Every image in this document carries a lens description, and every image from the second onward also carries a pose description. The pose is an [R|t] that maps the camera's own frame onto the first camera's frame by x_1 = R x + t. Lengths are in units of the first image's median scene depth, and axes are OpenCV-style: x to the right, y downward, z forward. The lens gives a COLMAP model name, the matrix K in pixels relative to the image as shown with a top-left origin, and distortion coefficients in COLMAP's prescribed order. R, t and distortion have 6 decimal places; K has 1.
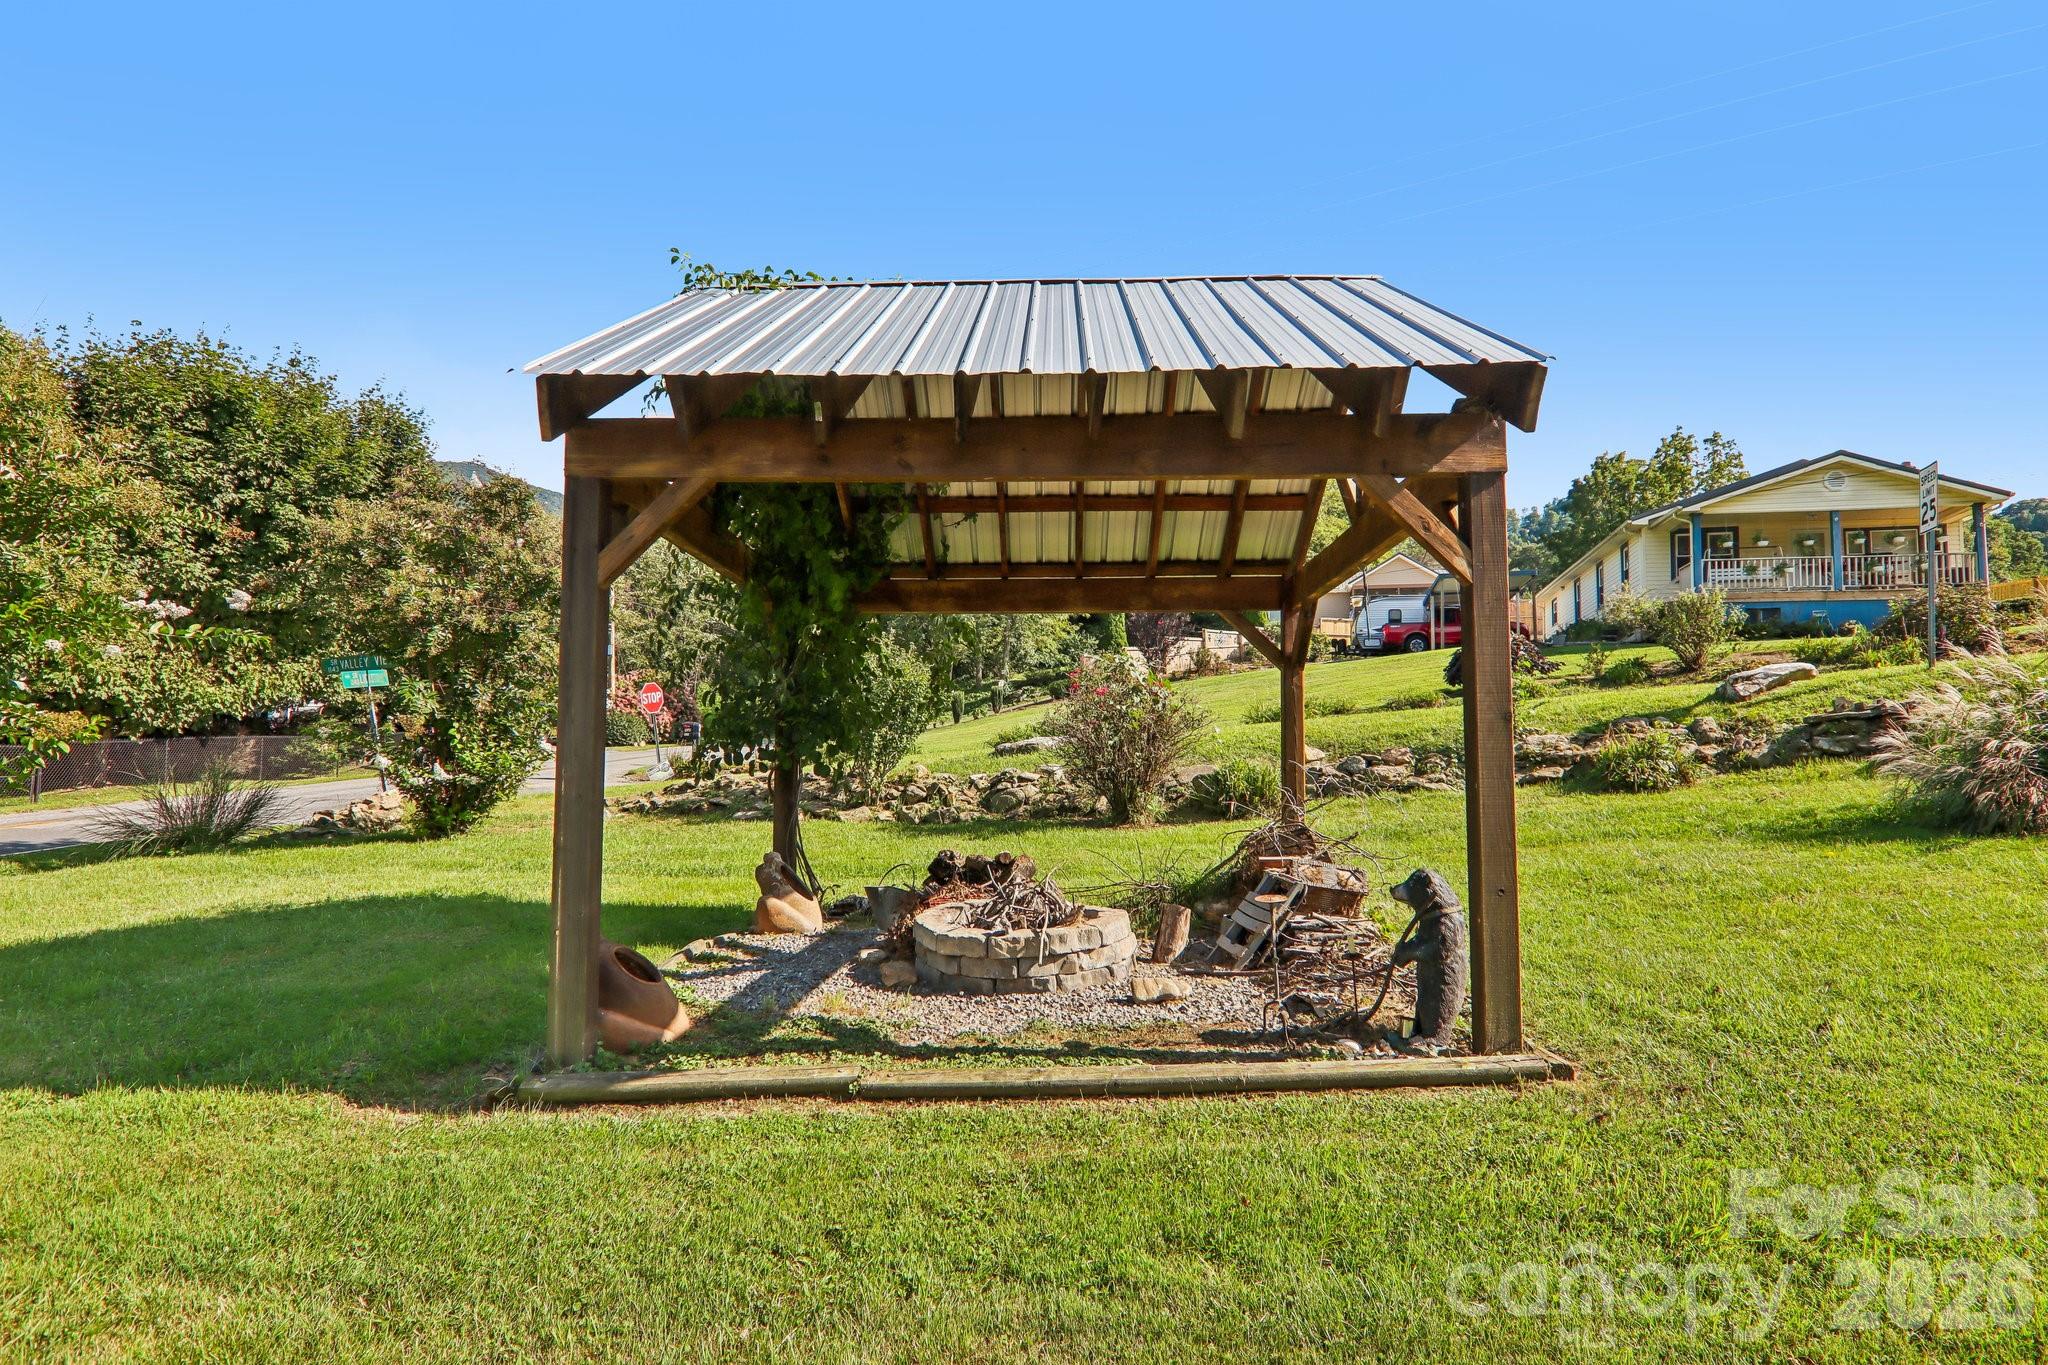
lens RADIAL K [[1129.8, 0, 1029.4], [0, 1129.8, 705.3], [0, 0, 1]] dist [0.004424, -0.019891]
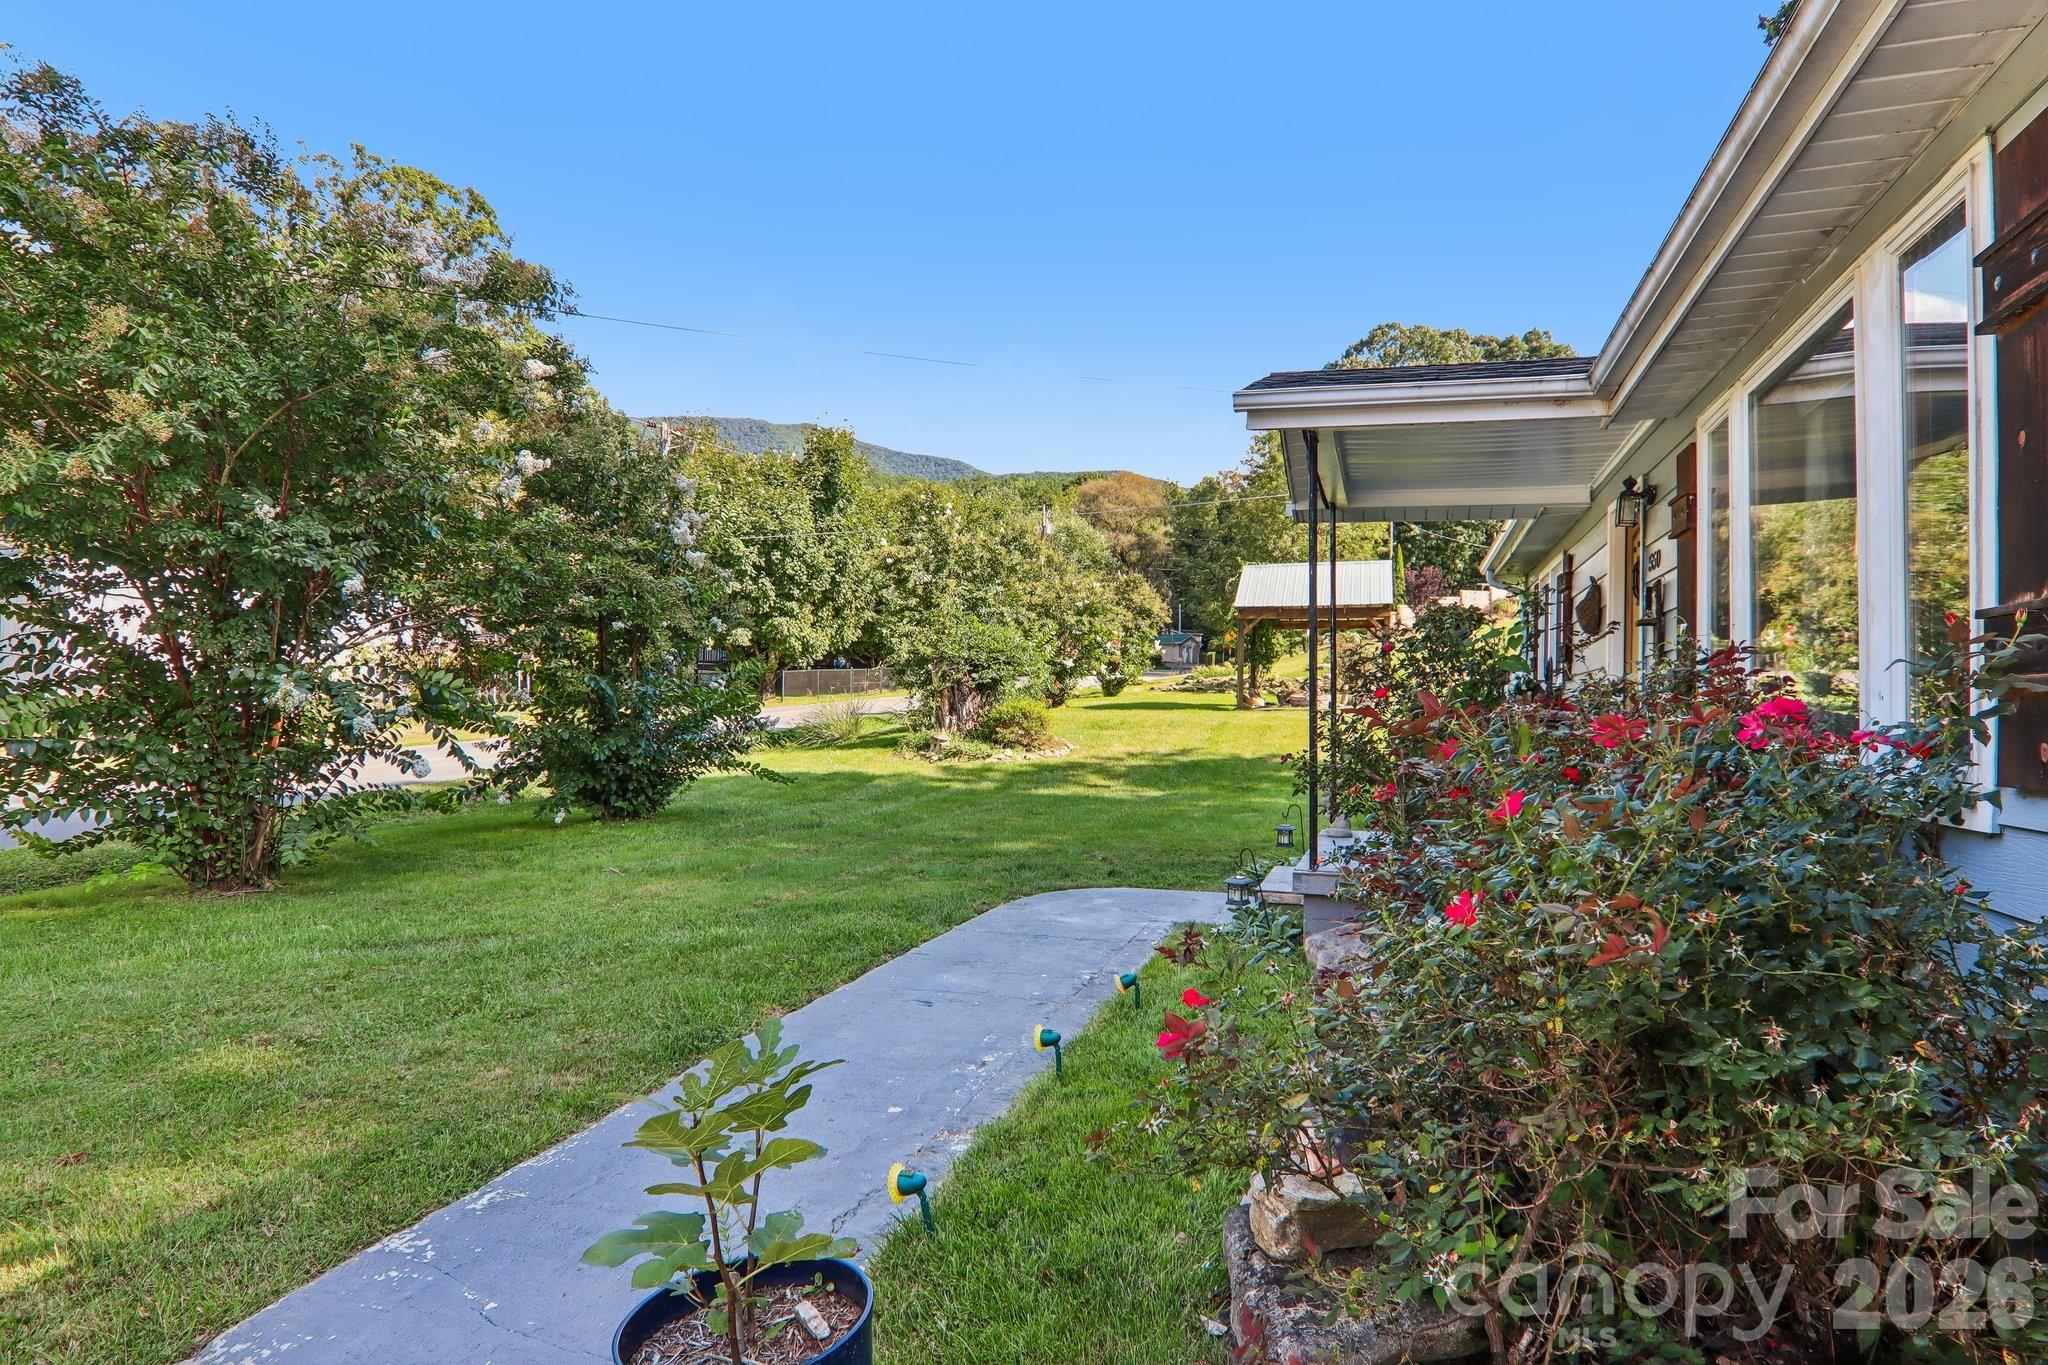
lens RADIAL K [[1129.8, 0, 1029.4], [0, 1129.8, 705.3], [0, 0, 1]] dist [0.004424, -0.019891]
pose [[0.964910, 0.006383, -0.262503, 0.040646], [0.007721, 0.998583, 0.052662, -0.017641], [0.262467, -0.052841, 0.963493, -1.749279]]
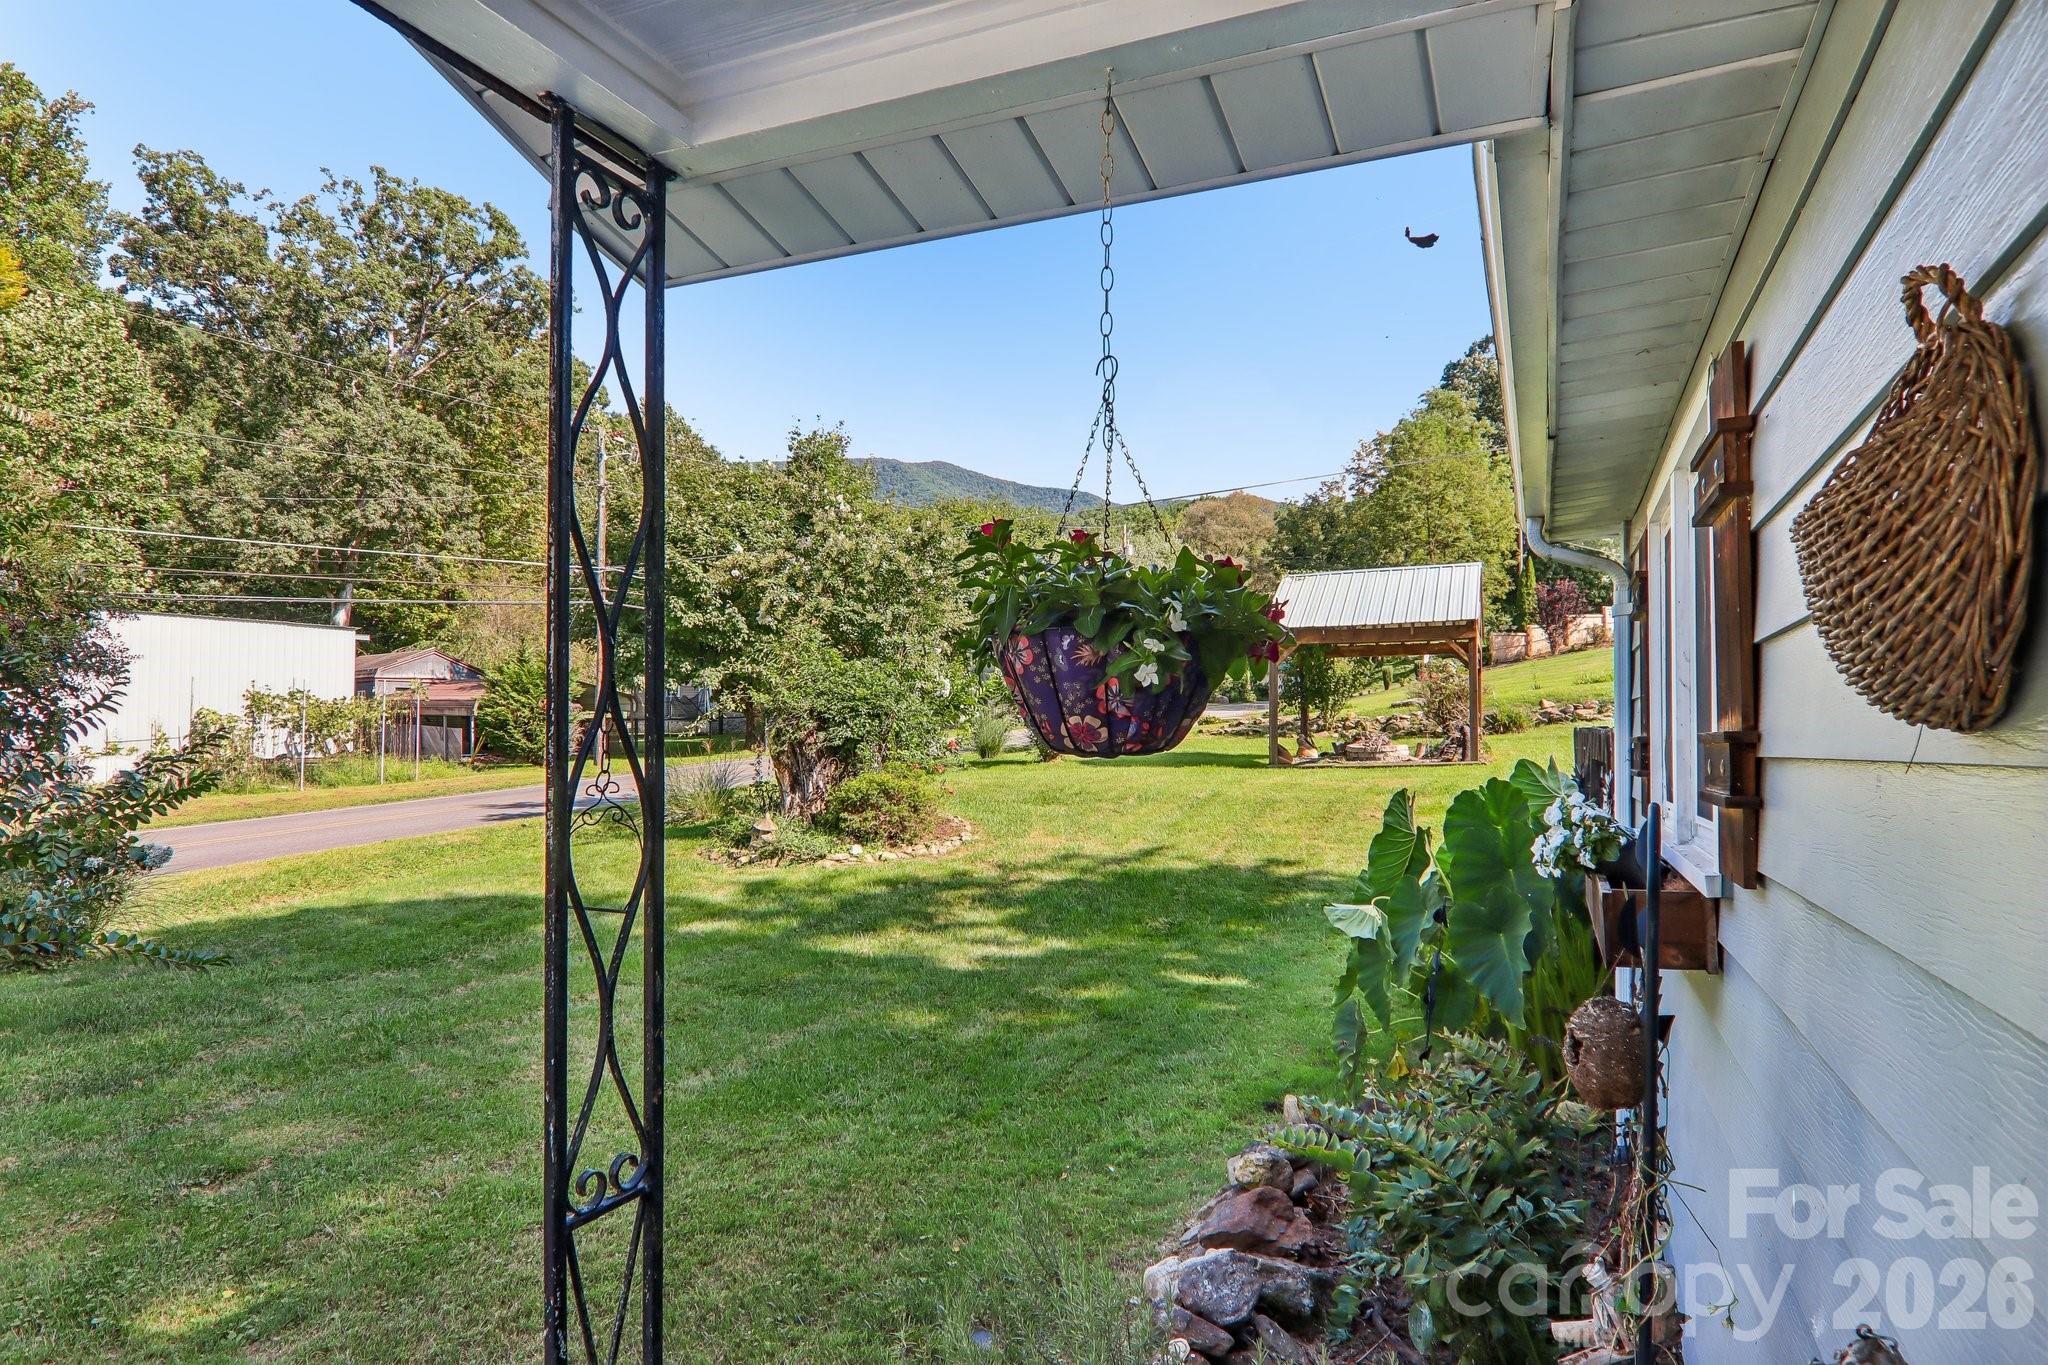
lens RADIAL K [[1129.8, 0, 1029.4], [0, 1129.8, 705.3], [0, 0, 1]] dist [0.004424, -0.019891]
pose [[0.927906, -0.012850, -0.372593, 0.135714], [0.023410, 0.999442, 0.023832, -0.025633], [0.372079, -0.030836, 0.927689, -1.220992]]
